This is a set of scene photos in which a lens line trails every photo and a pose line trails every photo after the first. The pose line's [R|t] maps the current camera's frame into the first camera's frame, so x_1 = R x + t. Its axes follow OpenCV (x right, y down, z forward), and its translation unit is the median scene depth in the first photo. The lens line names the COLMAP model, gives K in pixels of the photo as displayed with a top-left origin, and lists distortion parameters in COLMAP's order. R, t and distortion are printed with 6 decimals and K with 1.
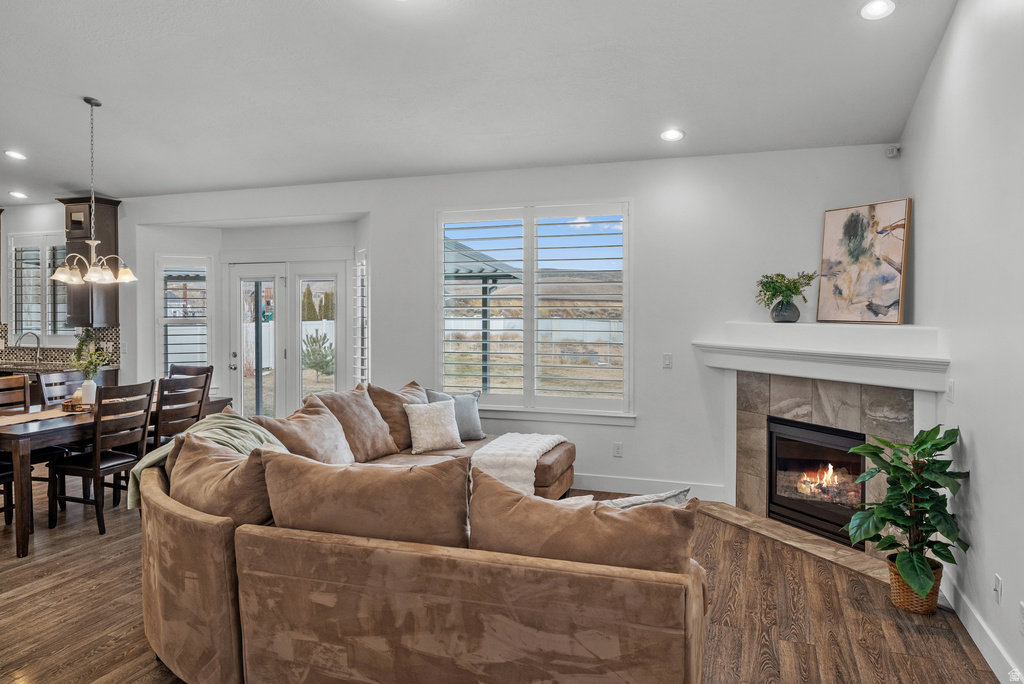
lens RADIAL K [[690.9, 0, 510.4], [0, 690.9, 317.4], [0, 0, 1]] dist [-0.005241, 0.002378]
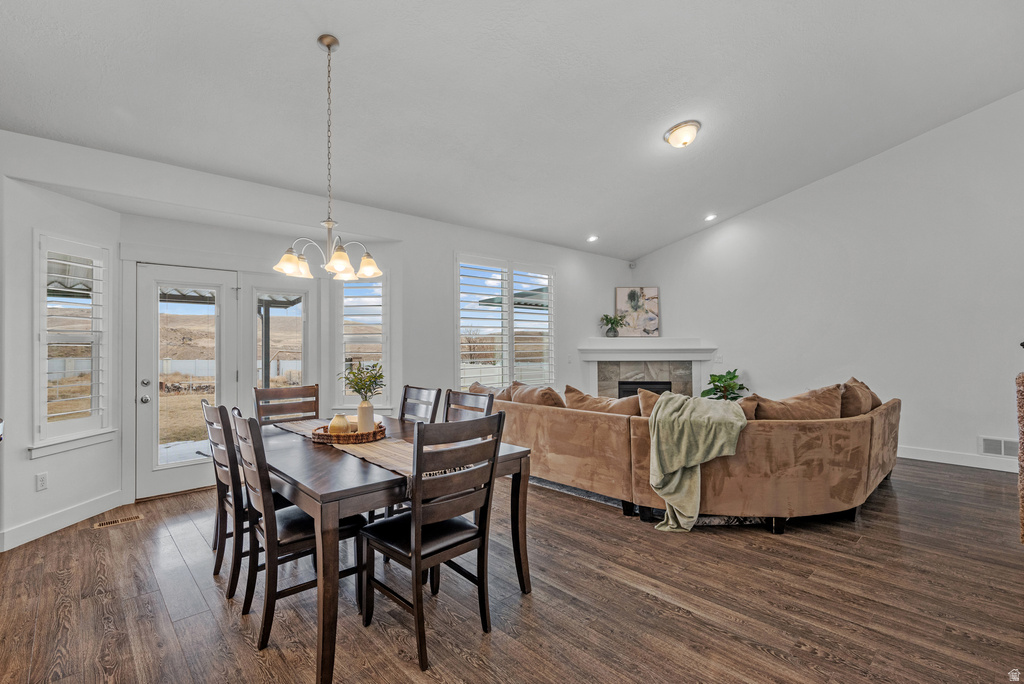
lens RADIAL K [[471.5, 0, 513.7], [0, 471.5, 341.7], [0, 0, 1]] dist [0.000946, 0.000420]
pose [[0.453019, 0.004057, 0.891492, -1.062190], [0.013103, 0.999851, -0.011209, 0.033320], [-0.891404, 0.016759, 0.452899, 0.630768]]
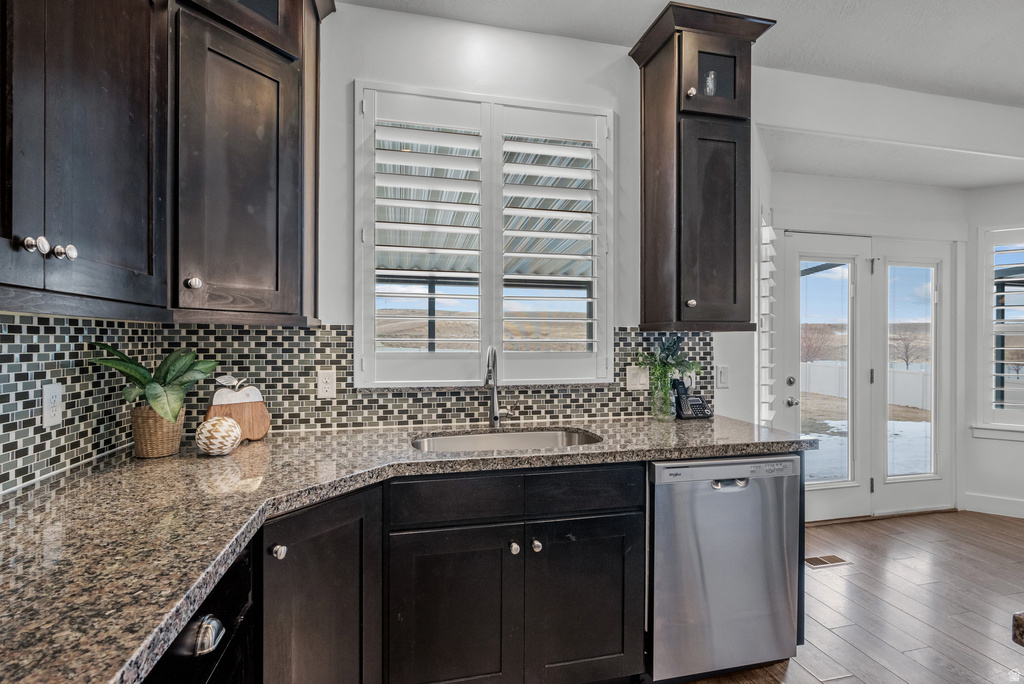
lens RADIAL K [[483.0, 0, 514.1], [0, 483.0, 345.4], [0, 0, 1]] dist [-0.000201, 0.000364]
pose [[0.838305, -0.005191, 0.545177, -1.310787], [0.005917, 0.999982, 0.000423, 0.032801], [-0.545170, 0.002871, 0.838321, 1.218501]]
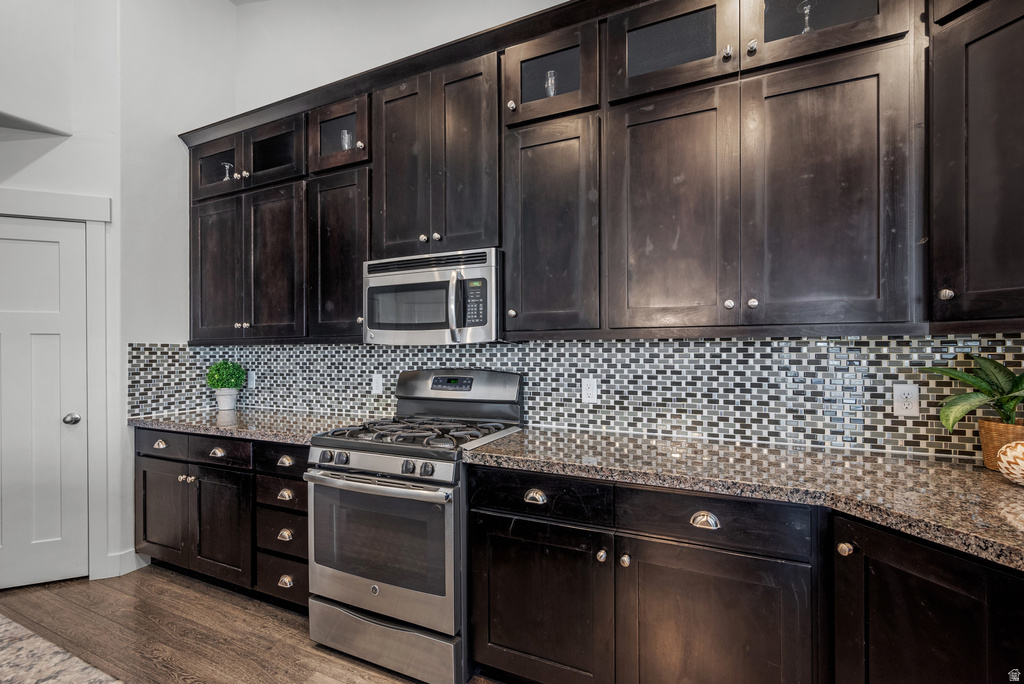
lens RADIAL K [[448.8, 0, 512.4], [0, 448.8, 349.2], [0, 0, 1]] dist [-0.000201, -0.000112]
pose [[-0.082938, -0.003017, -0.996550, -1.023543], [-0.006412, 0.999976, -0.002494, 0.030056], [0.996534, 0.006183, -0.082956, 1.326480]]
